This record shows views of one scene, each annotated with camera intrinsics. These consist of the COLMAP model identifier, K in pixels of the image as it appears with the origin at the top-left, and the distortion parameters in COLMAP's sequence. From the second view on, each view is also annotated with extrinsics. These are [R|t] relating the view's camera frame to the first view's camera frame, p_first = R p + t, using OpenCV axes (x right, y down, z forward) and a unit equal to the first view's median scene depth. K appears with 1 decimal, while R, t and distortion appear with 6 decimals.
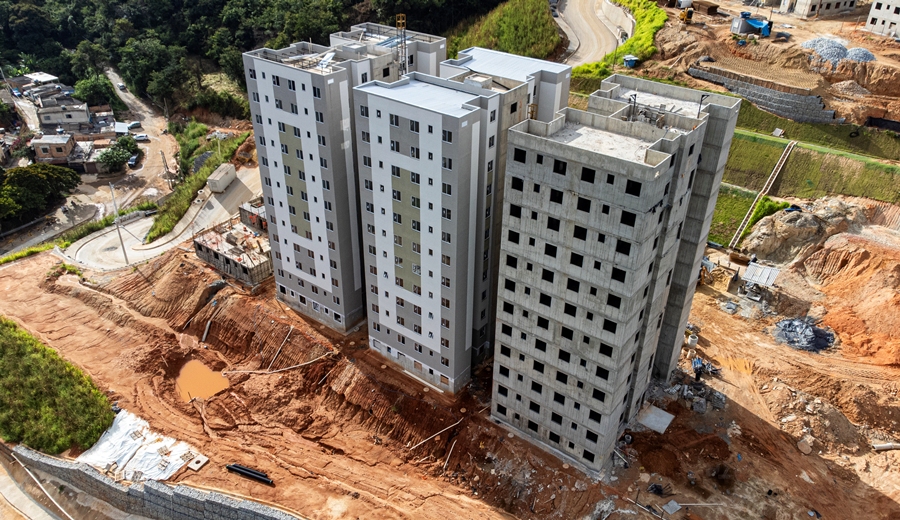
lens RADIAL K [[685.2, 0, 448.9], [0, 685.2, 259.2], [0, 0, 1]] dist [0.015766, 0.068285]
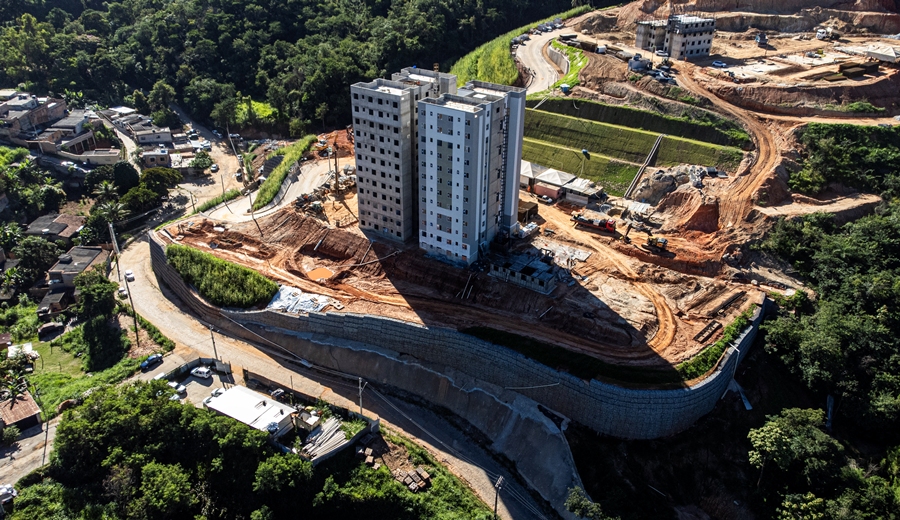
lens RADIAL K [[685.2, 0, 448.3], [0, 685.2, 255.3], [0, 0, 1]] dist [0.015766, 0.068285]
pose [[0.998282, -0.028797, 0.051028, -0.135619], [0.031349, 0.998261, -0.049930, 0.245252], [-0.049501, 0.051444, 0.997448, -0.795188]]
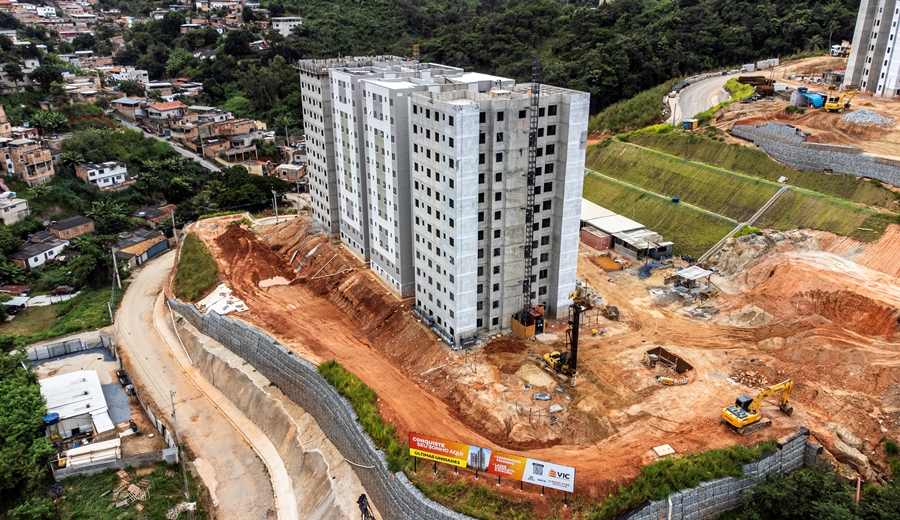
lens RADIAL K [[685.2, 0, 448.7], [0, 685.2, 254.7], [0, 0, 1]] dist [0.015766, 0.068285]
pose [[0.911795, 0.131013, -0.389186, 0.600416], [-0.199536, 0.969686, -0.141049, 0.276172], [0.358909, 0.206265, 0.910296, -0.256301]]
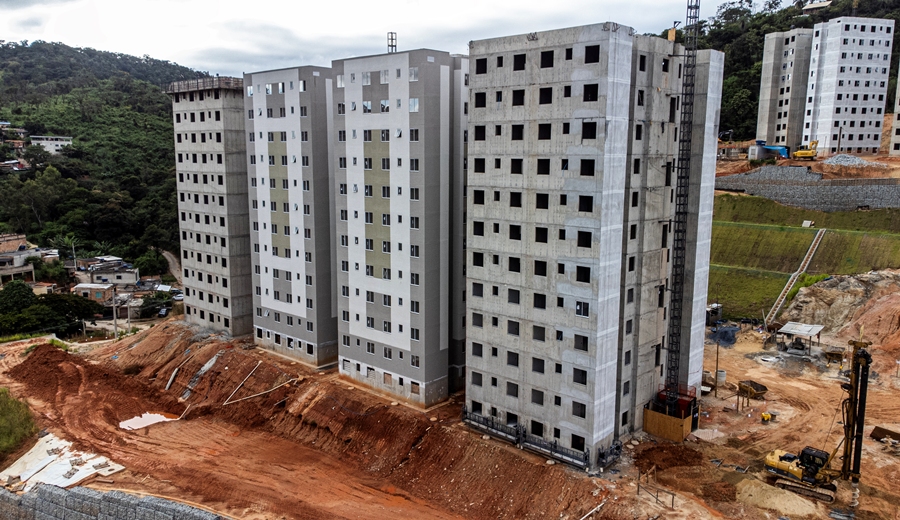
lens RADIAL K [[685.2, 0, 449.0], [0, 685.2, 257.3], [0, 0, 1]] dist [0.015766, 0.068285]
pose [[0.995773, 0.006890, -0.091588, 0.105740], [-0.041563, 0.923041, -0.382451, 0.330043], [0.081904, 0.384641, 0.919425, 0.154731]]
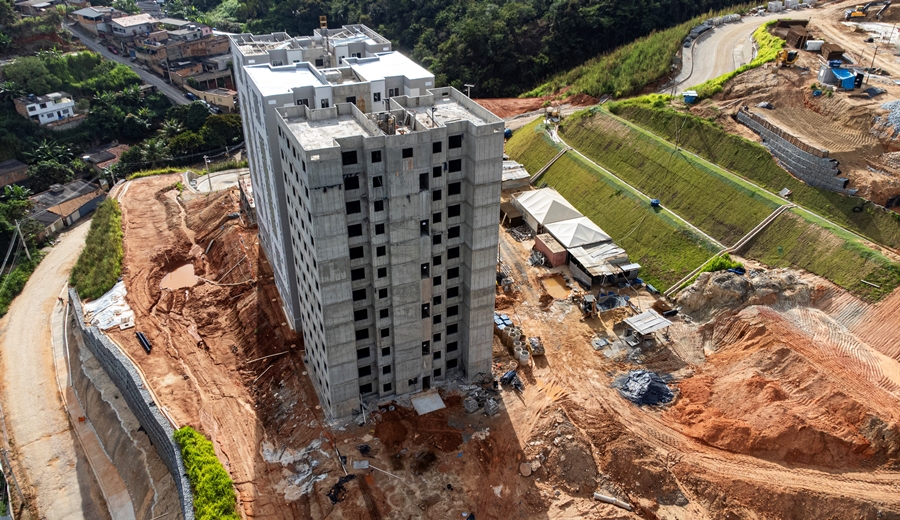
lens RADIAL K [[685.2, 0, 449.4], [0, 685.2, 257.5], [0, 0, 1]] dist [0.015766, 0.068285]
pose [[0.879760, 0.235530, -0.412975, 0.668040], [-0.244251, 0.969170, 0.032414, -0.032435], [0.407877, 0.072353, 0.910165, 0.009056]]
